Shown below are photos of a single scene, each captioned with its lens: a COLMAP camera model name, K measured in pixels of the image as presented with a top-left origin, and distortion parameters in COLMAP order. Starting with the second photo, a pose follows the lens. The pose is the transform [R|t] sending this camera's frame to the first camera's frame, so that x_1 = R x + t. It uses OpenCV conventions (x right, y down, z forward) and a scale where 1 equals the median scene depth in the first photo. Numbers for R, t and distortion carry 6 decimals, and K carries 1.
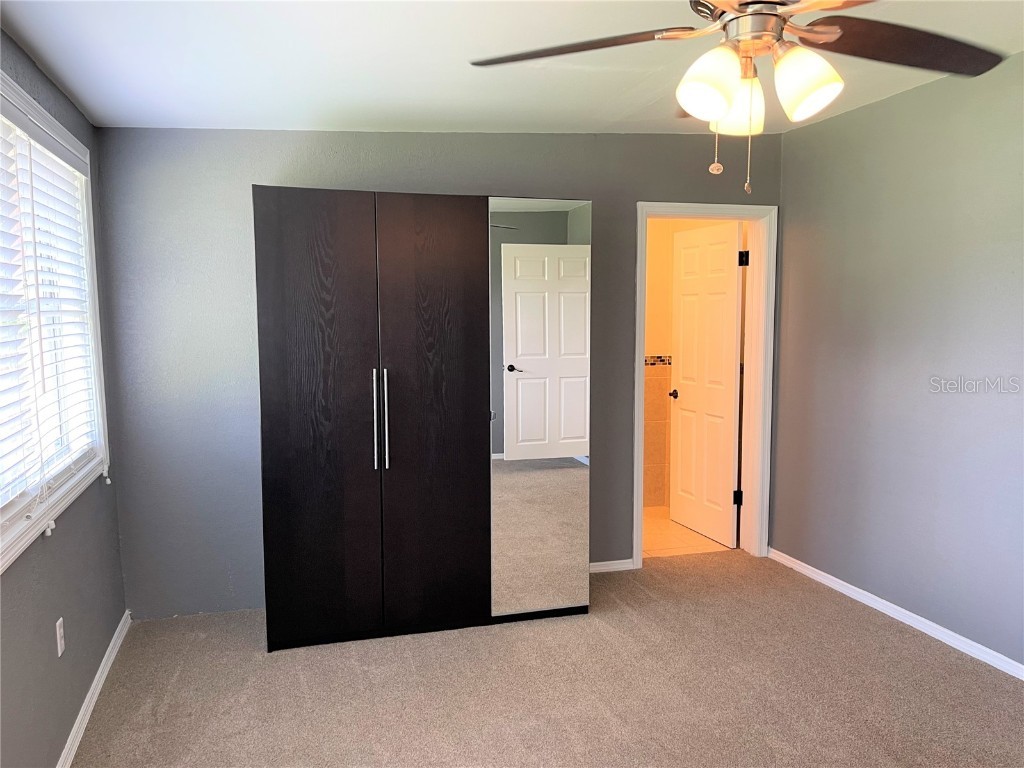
lens RADIAL K [[769.3, 0, 510.9], [0, 769.3, 389.4], [0, 0, 1]] dist [0.074963, -0.101032]
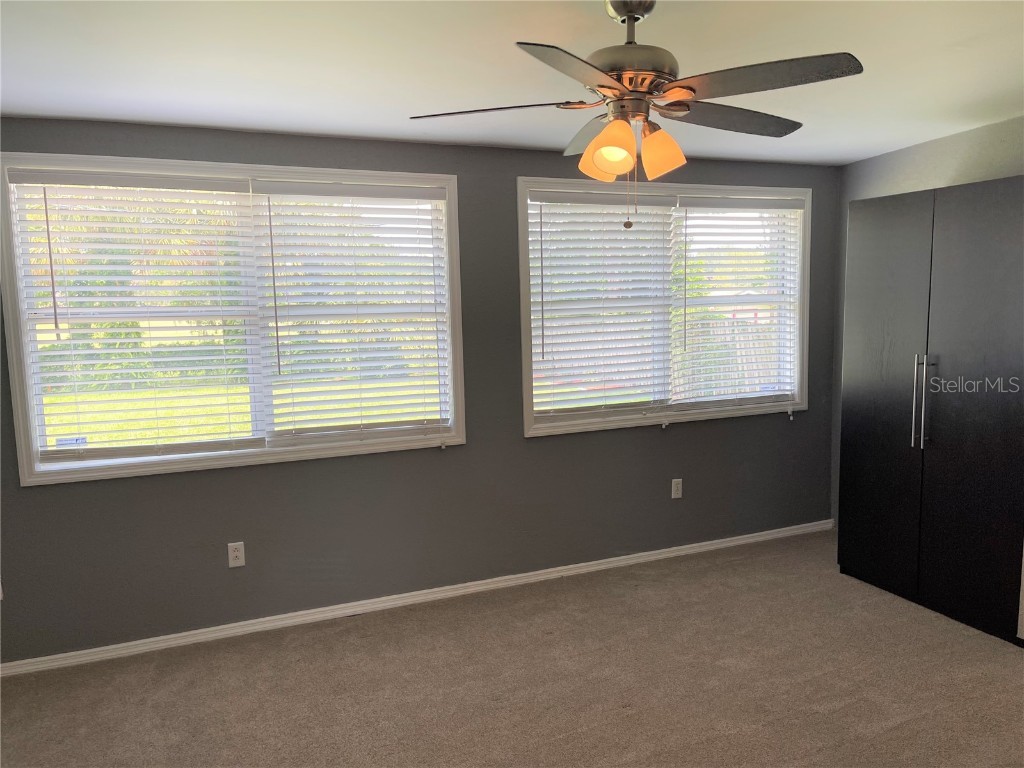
lens RADIAL K [[769.3, 0, 510.9], [0, 769.3, 389.4], [0, 0, 1]] dist [0.074963, -0.101032]
pose [[0.031024, 0.087343, -0.995695, 0.886503], [-0.057550, 0.994678, 0.085461, -0.027663], [0.997860, 0.054651, 0.035885, 0.422547]]
